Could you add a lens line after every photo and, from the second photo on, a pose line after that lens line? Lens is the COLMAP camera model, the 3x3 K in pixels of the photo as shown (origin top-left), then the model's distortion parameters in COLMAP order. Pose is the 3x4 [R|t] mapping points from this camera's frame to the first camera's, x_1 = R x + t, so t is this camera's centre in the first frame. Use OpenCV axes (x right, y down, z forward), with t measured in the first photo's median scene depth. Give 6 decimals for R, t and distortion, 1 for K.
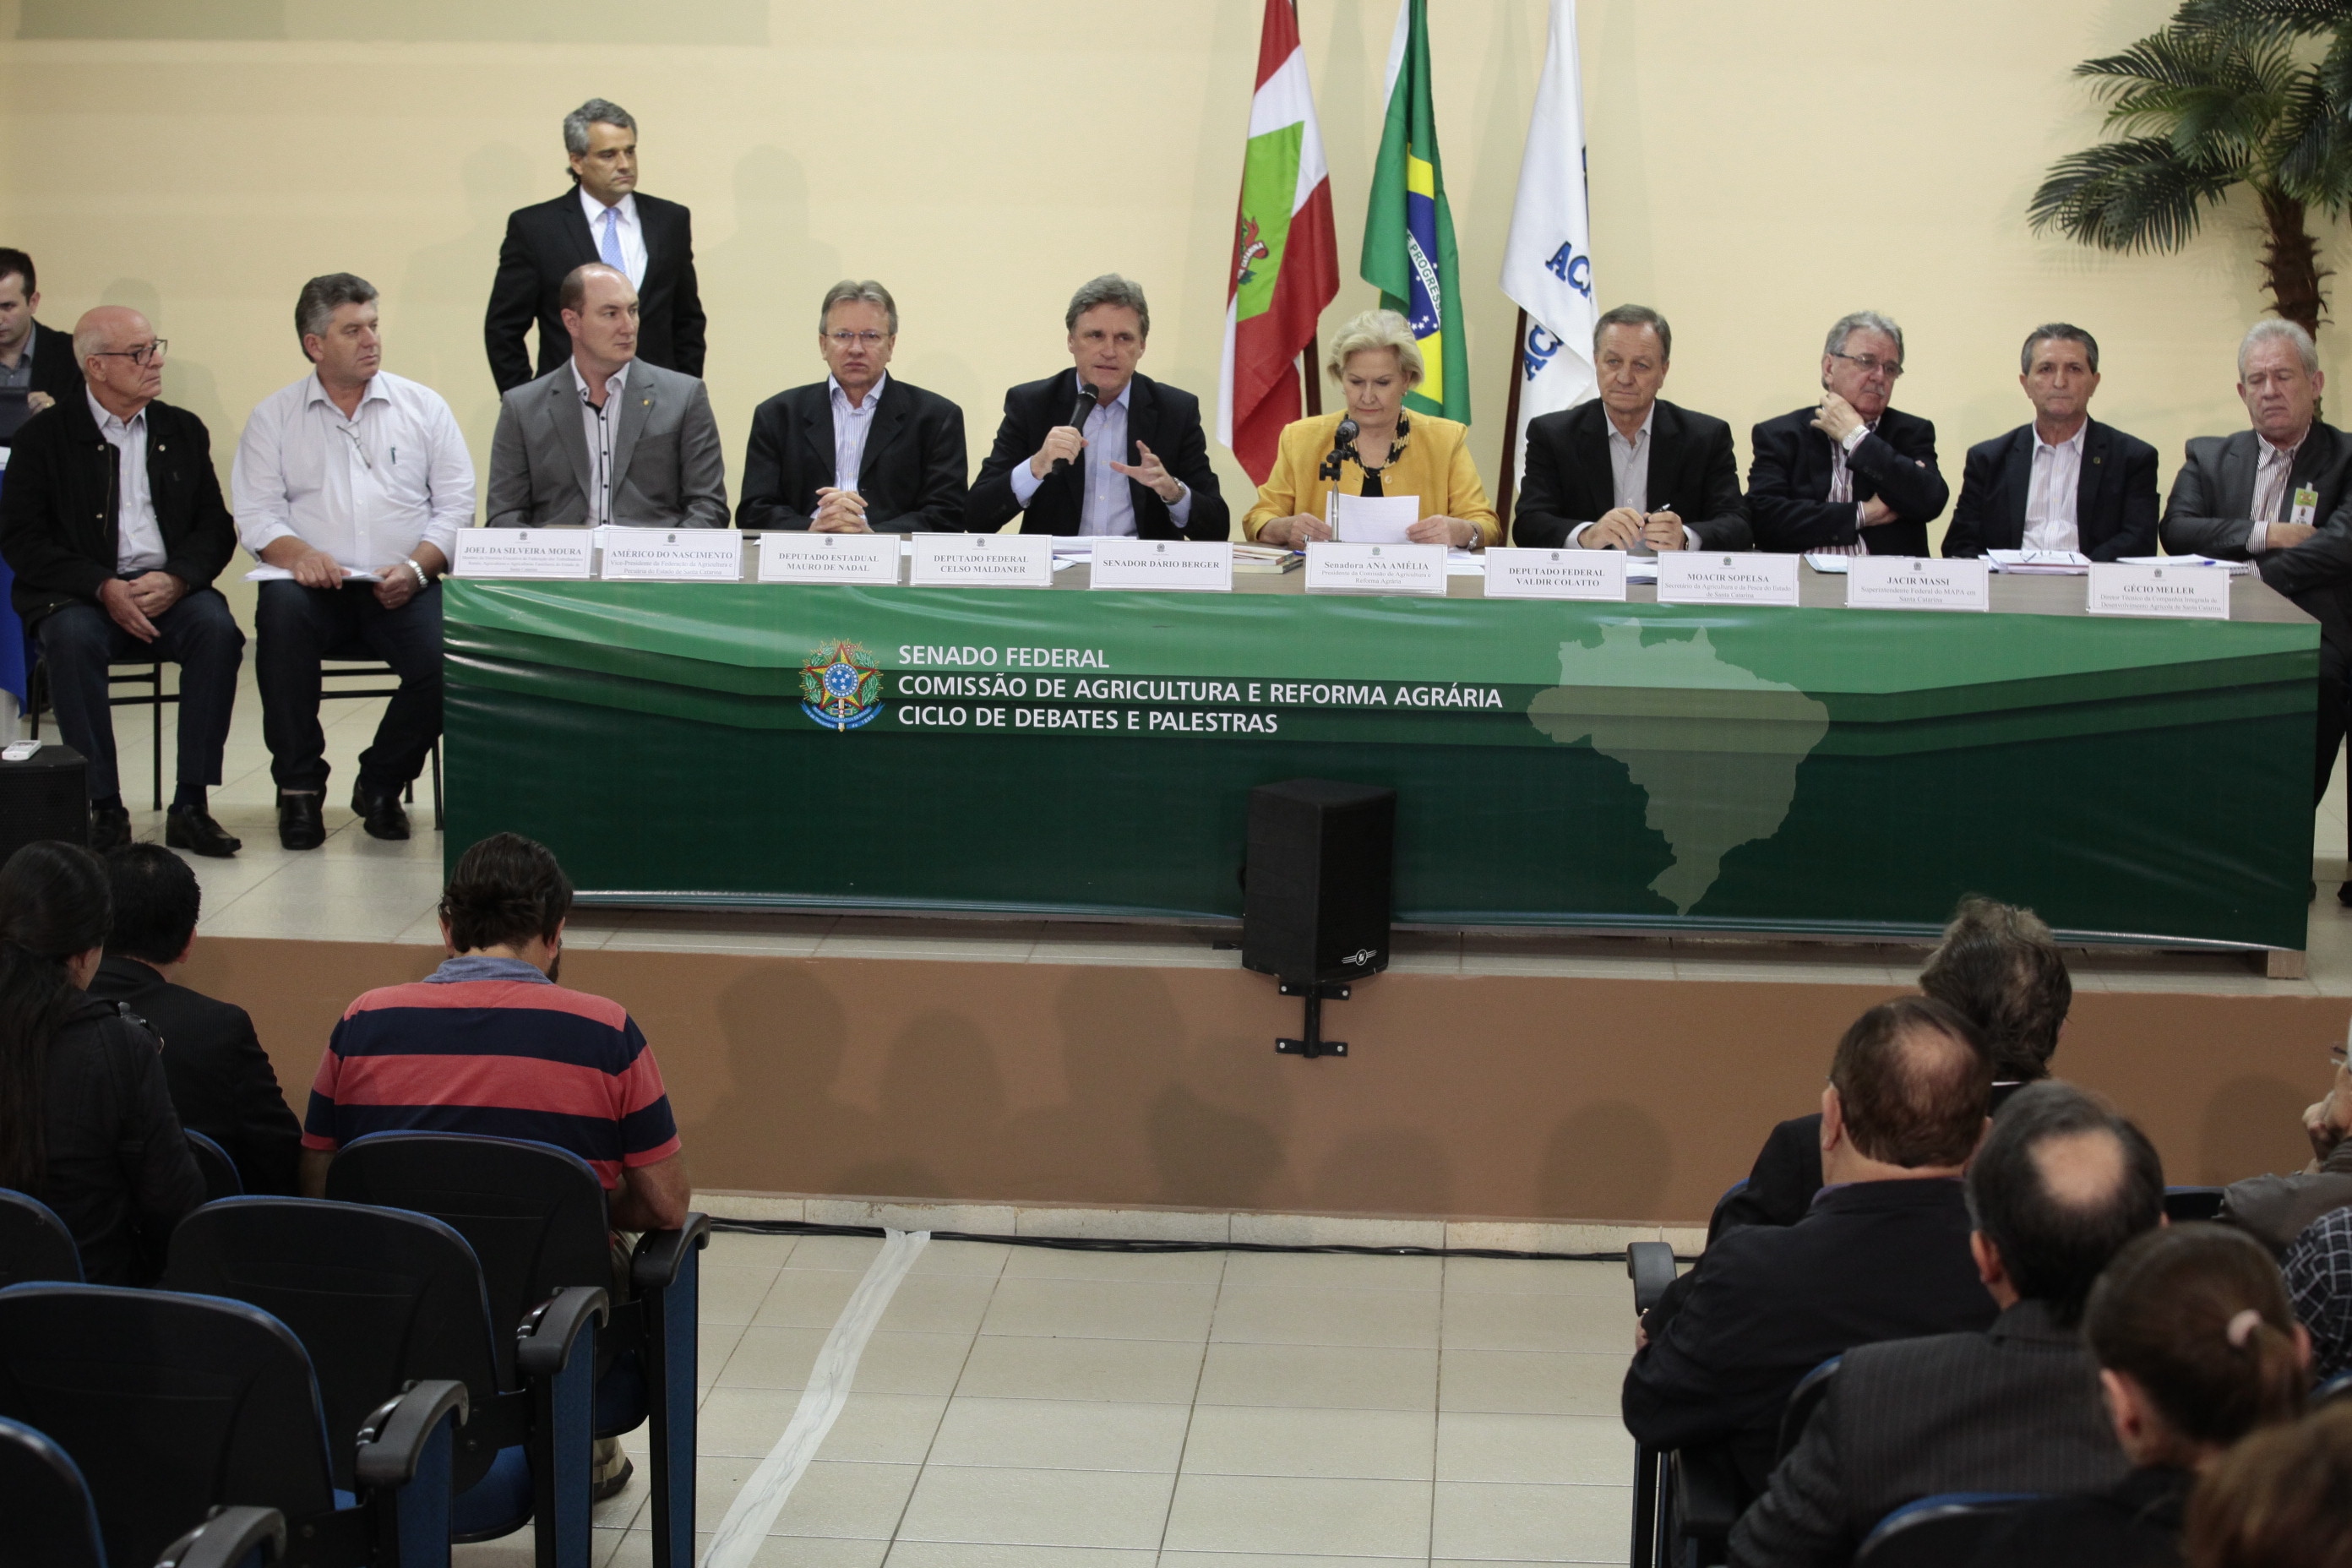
lens RADIAL K [[4884.3, 0, 1176.0], [0, 4884.3, 784.0], [0, 0, 1]] dist [-0.297900, -0.178262]
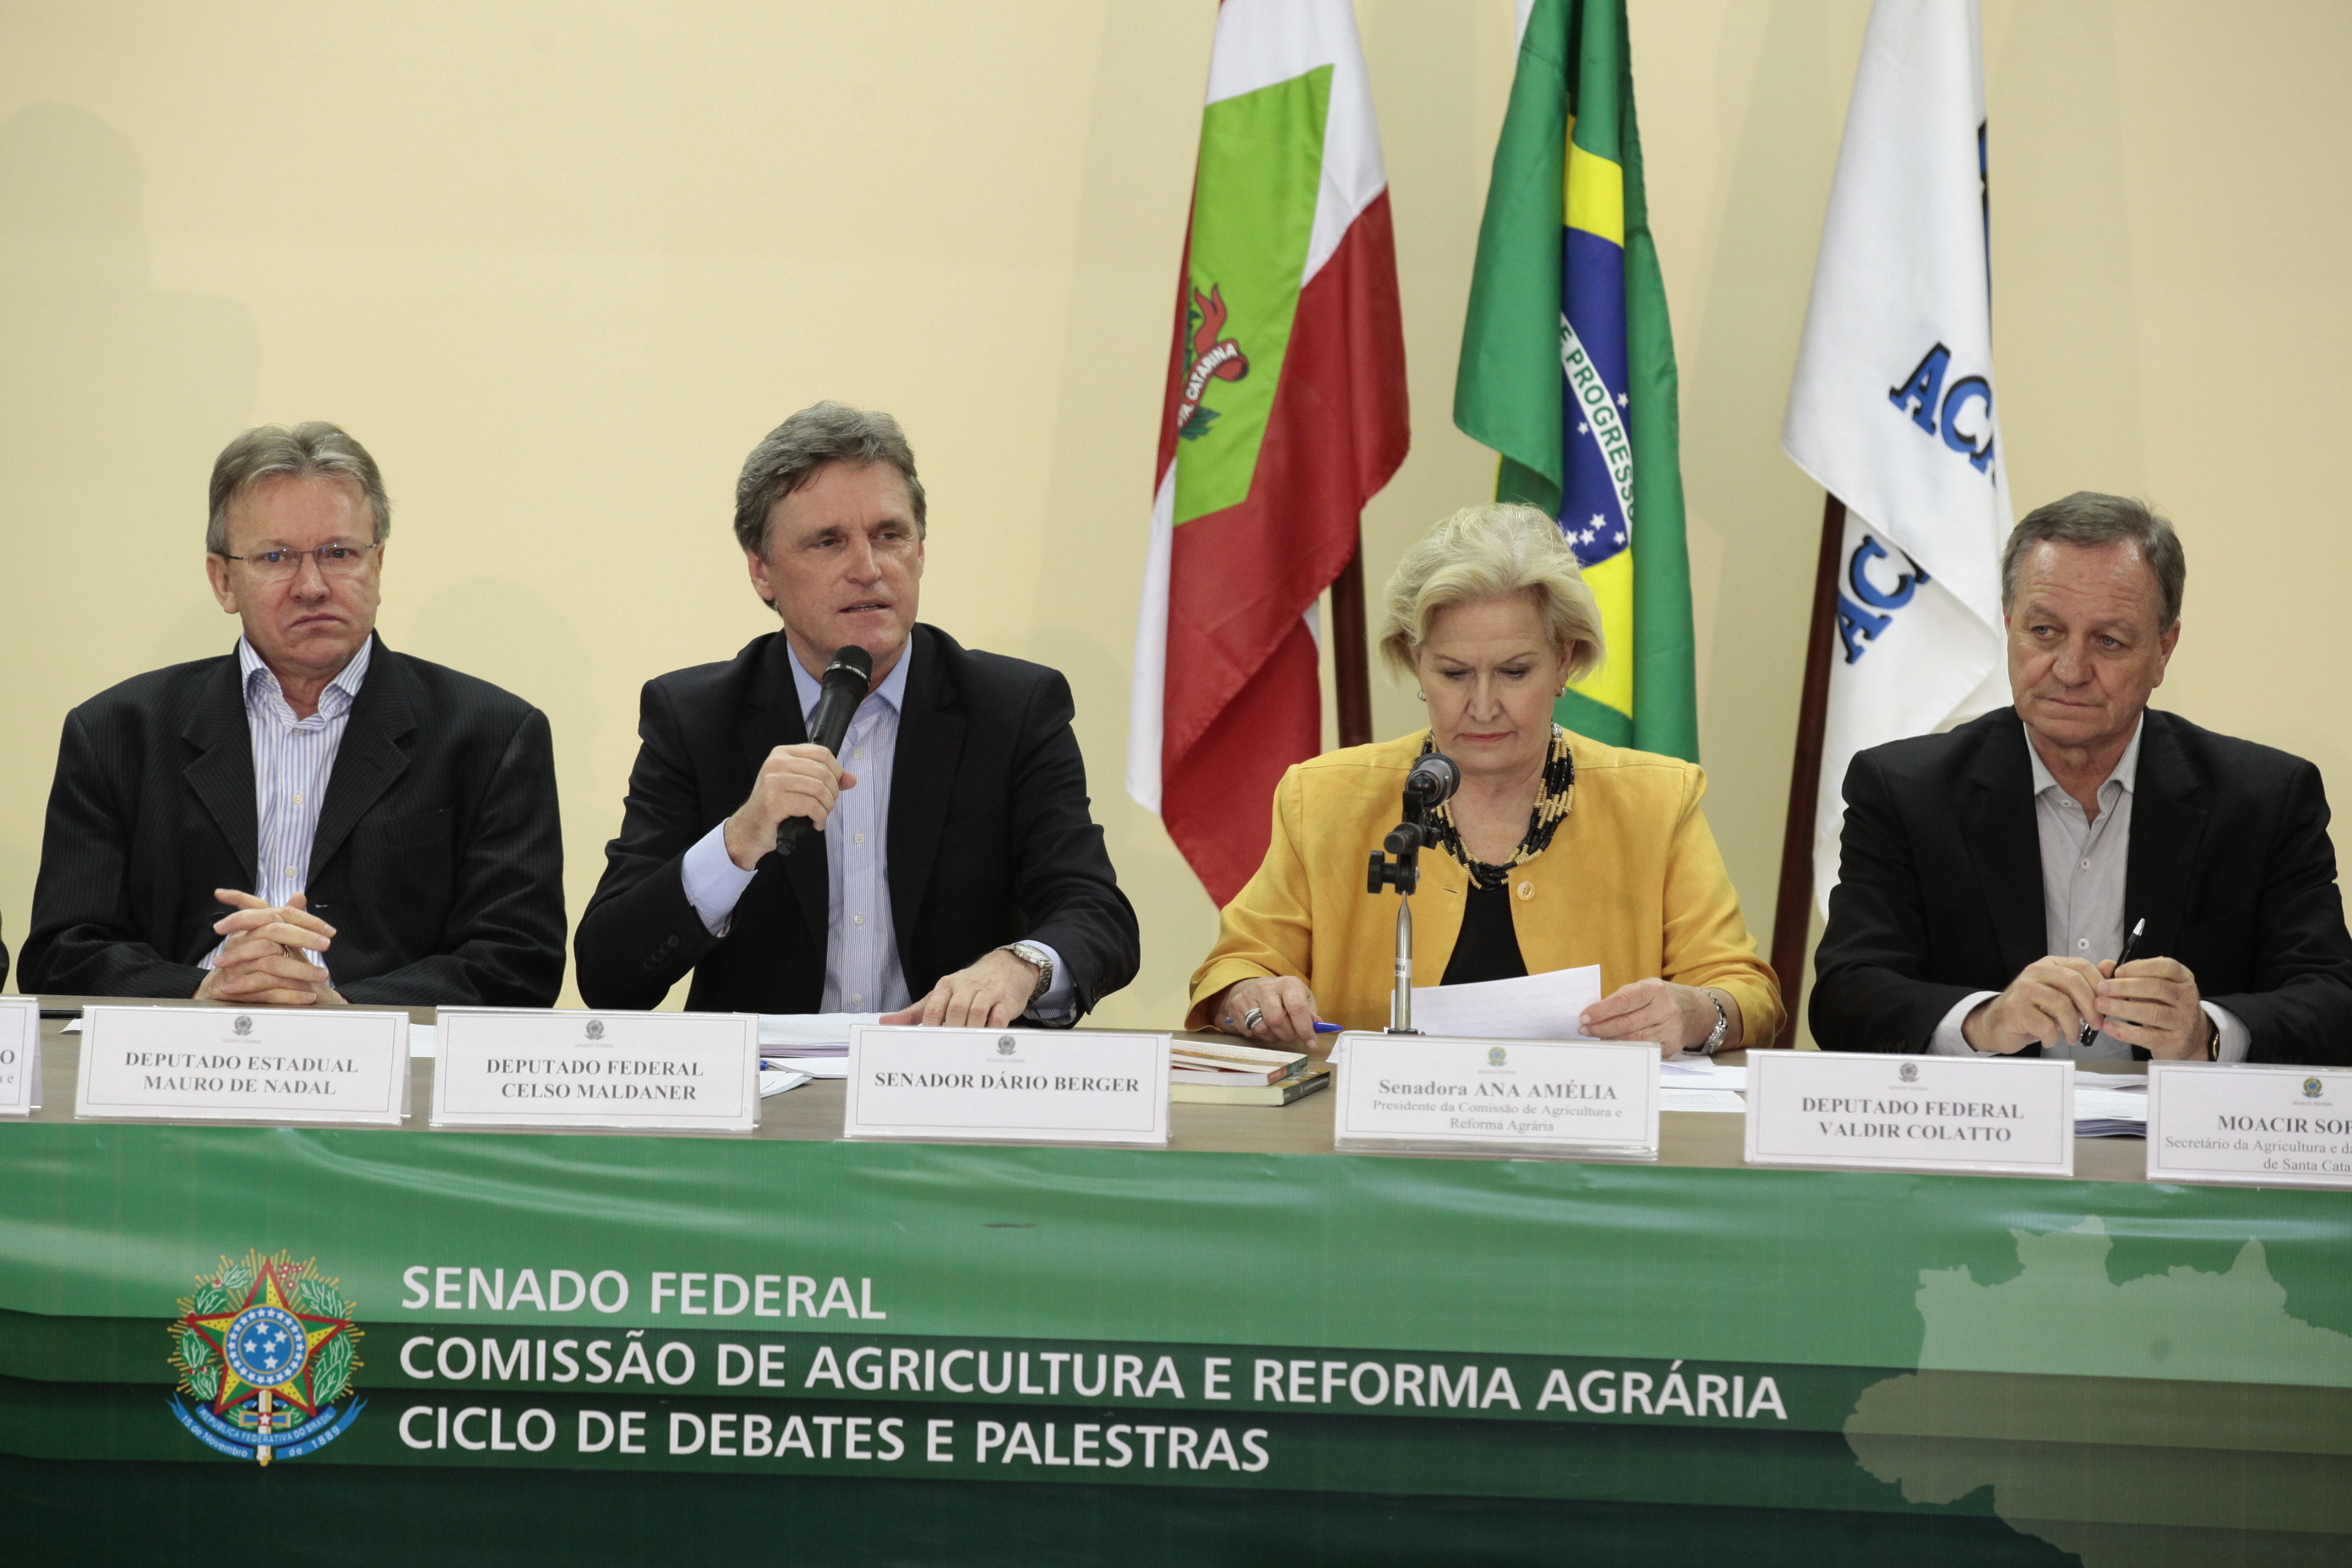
lens RADIAL K [[11599.3, 0, 1143.3], [0, 11599.3, 744.2], [0, 0, 1]] dist [1.009718, 7.881705]
pose [[0.999892, 0.008179, 0.012246, -0.003786], [-0.007251, 0.997234, -0.073976, 0.001756], [-0.012818, 0.073879, 0.997185, -0.043543]]
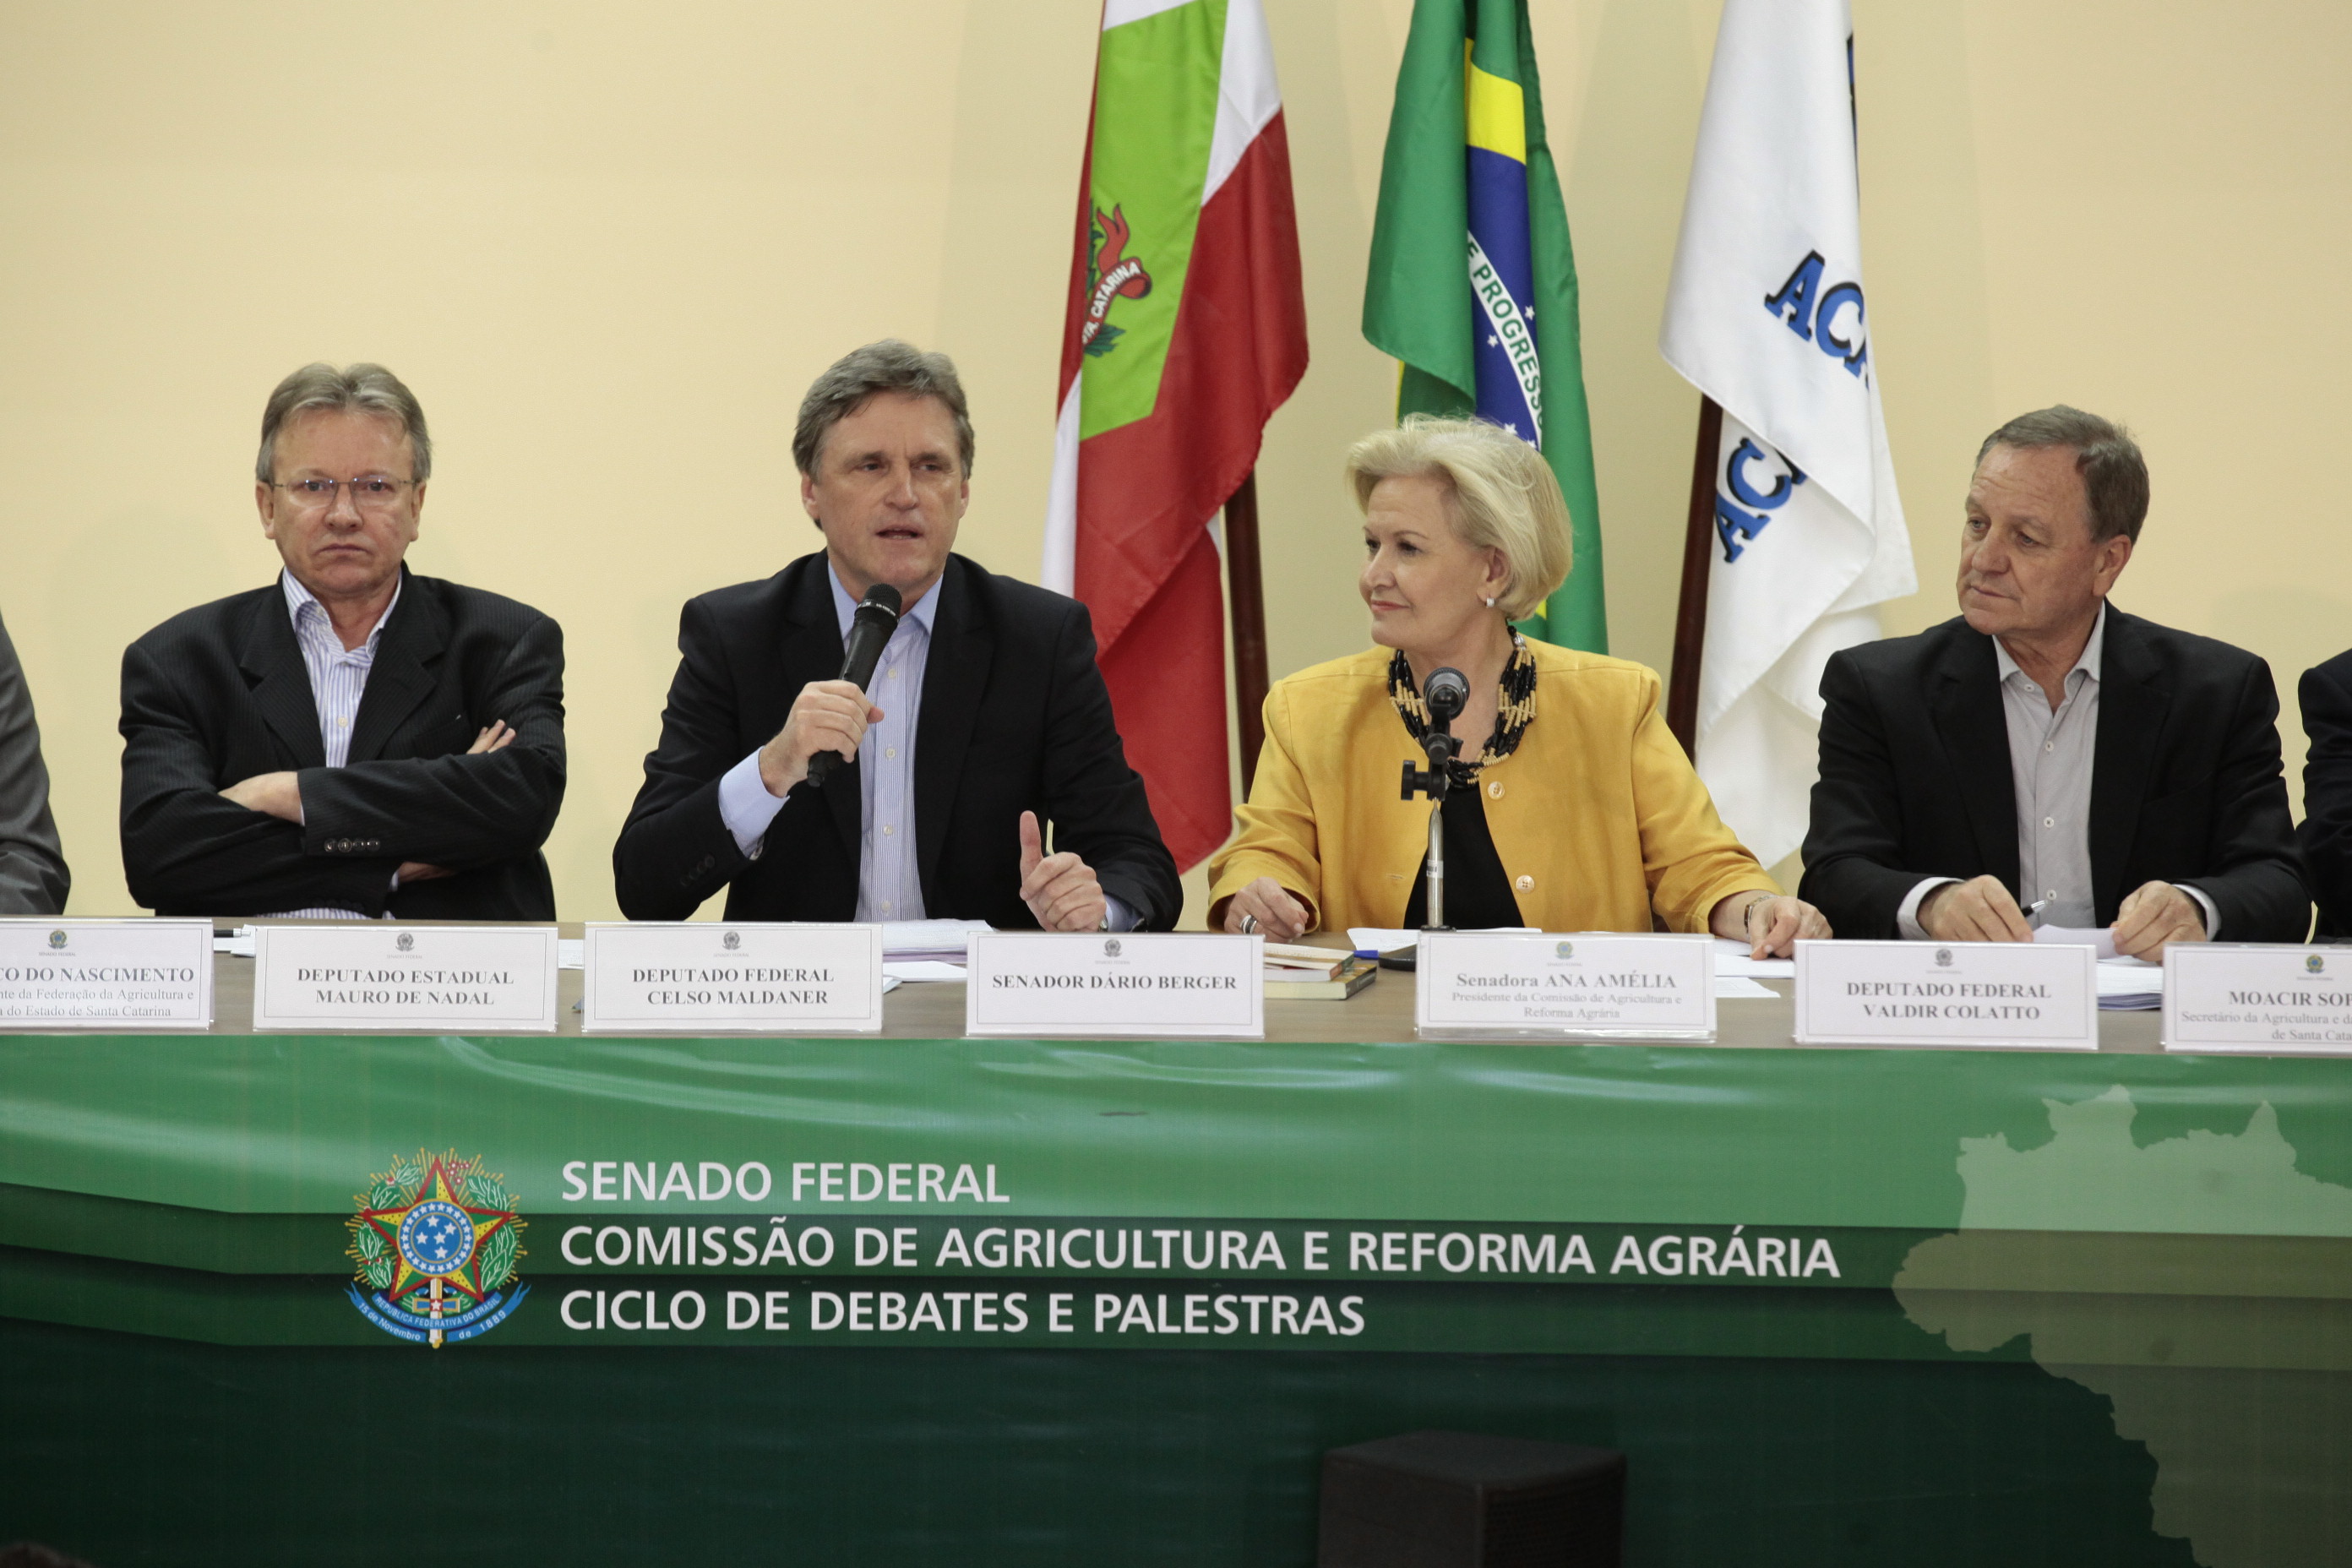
lens RADIAL K [[12916.5, 0, 1176.0], [0, 12916.5, 754.9], [0, 0, 1]] dist [1.590964, 8.088162]
pose [[0.997373, -0.009858, 0.071767, -0.087312], [0.014193, 0.998089, -0.060141, 0.008713], [-0.071037, 0.061001, 0.995607, -0.257206]]
